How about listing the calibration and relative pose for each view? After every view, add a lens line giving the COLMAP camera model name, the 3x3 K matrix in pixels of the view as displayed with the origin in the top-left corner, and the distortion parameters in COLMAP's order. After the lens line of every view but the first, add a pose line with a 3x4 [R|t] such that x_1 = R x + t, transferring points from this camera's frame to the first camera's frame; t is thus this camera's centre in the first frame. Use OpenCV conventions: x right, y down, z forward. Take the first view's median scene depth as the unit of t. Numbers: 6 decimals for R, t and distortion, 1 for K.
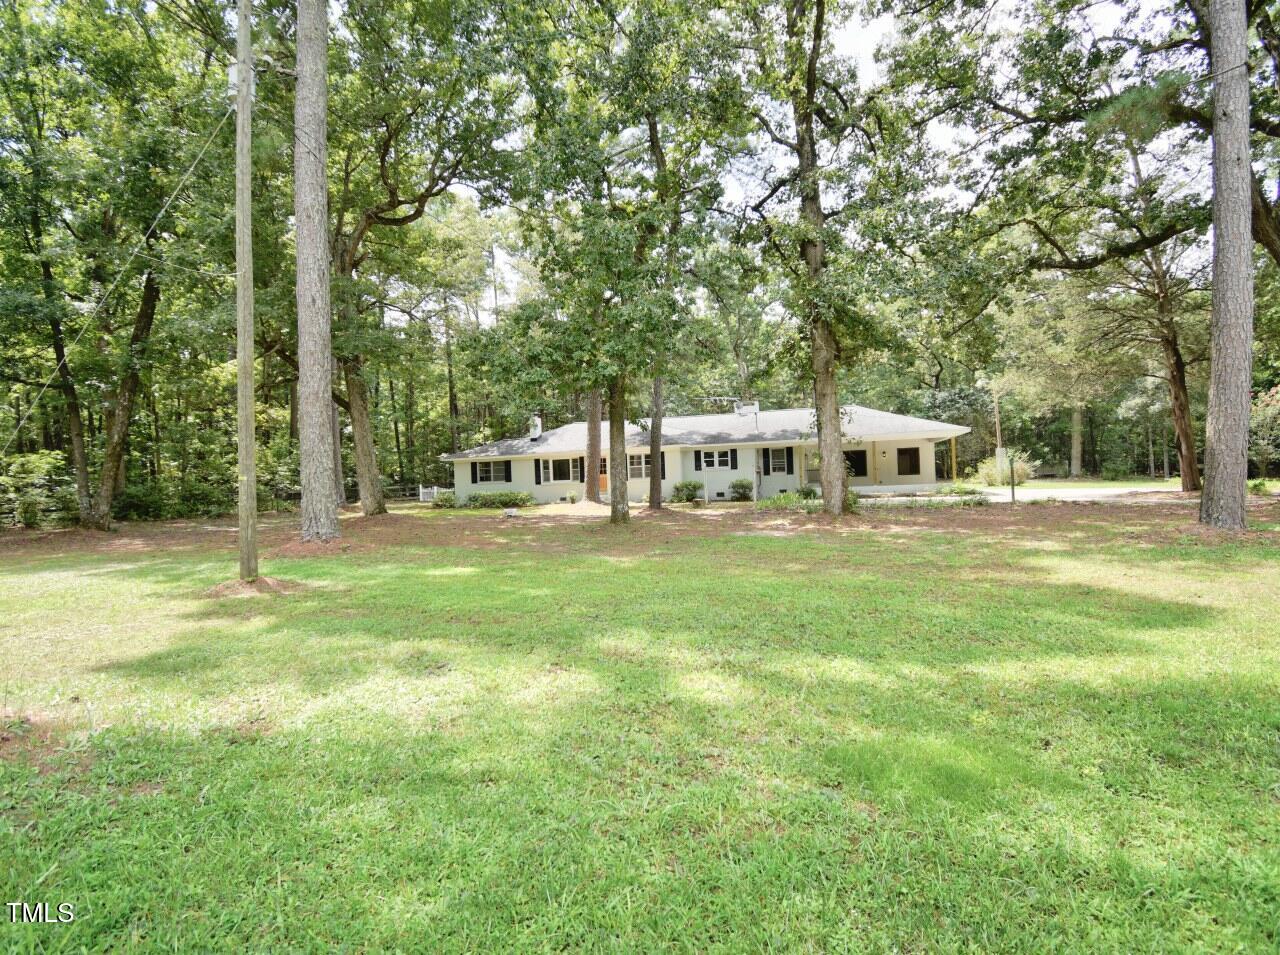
lens RADIAL K [[634.6, 0, 640.0], [0, 634.6, 477.5], [0, 0, 1]] dist [-0.002132, -0.001132]
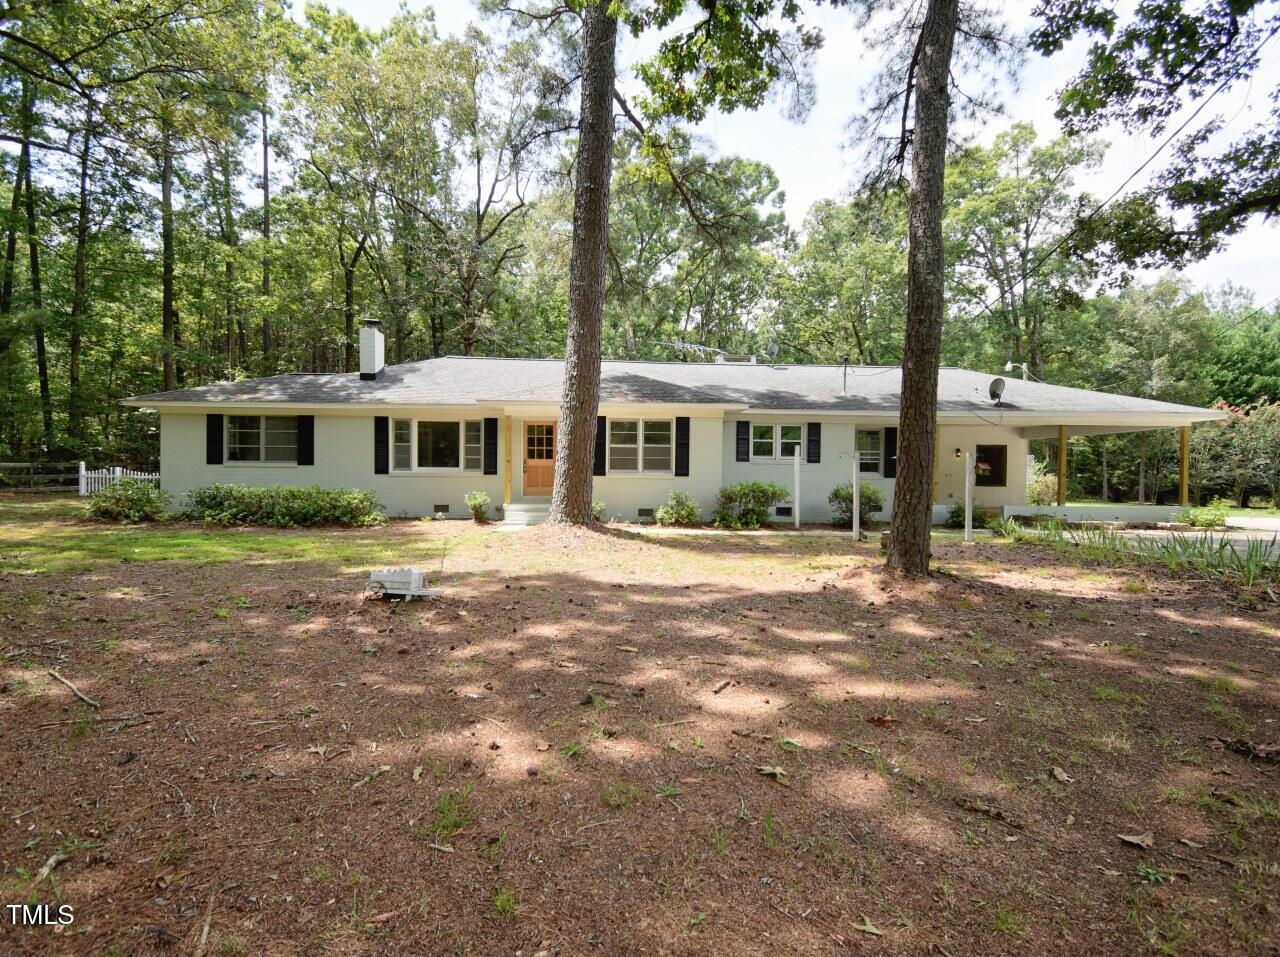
lens RADIAL K [[634.6, 0, 640.0], [0, 634.6, 478.5], [0, 0, 1]] dist [-0.002132, -0.001132]
pose [[0.938092, 0.043082, 0.343698, -0.143222], [-0.046526, 0.998916, 0.001775, 0.004923], [-0.343249, -0.017656, 0.939079, 0.517462]]
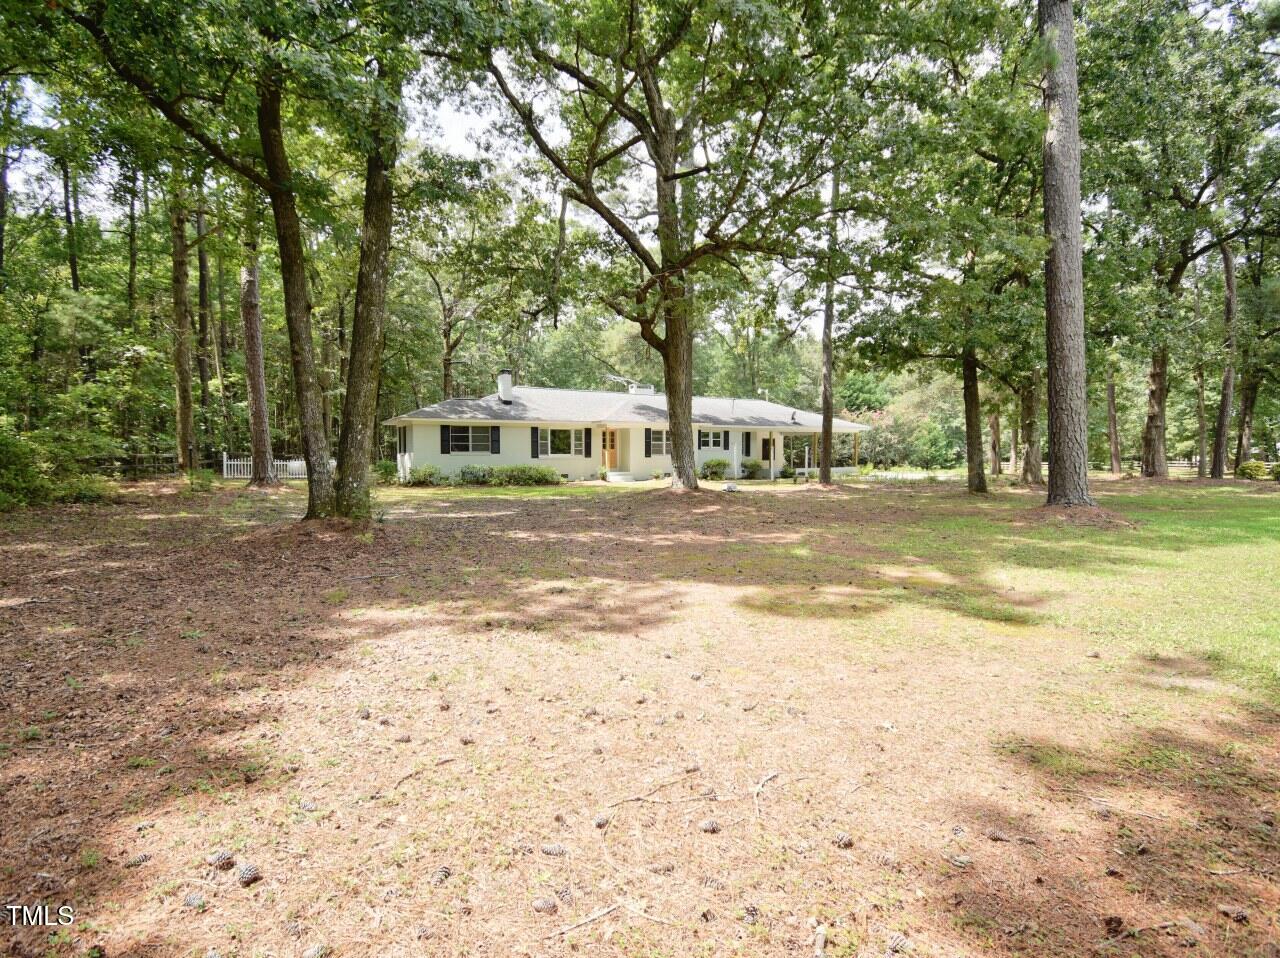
lens RADIAL K [[634.6, 0, 640.0], [0, 634.6, 479.0], [0, 0, 1]] dist [-0.002132, -0.001132]
pose [[0.686183, 0.007541, 0.727390, -0.667539], [-0.027343, 0.999507, 0.015432, 0.021890], [-0.726915, -0.030478, 0.686051, 0.334245]]
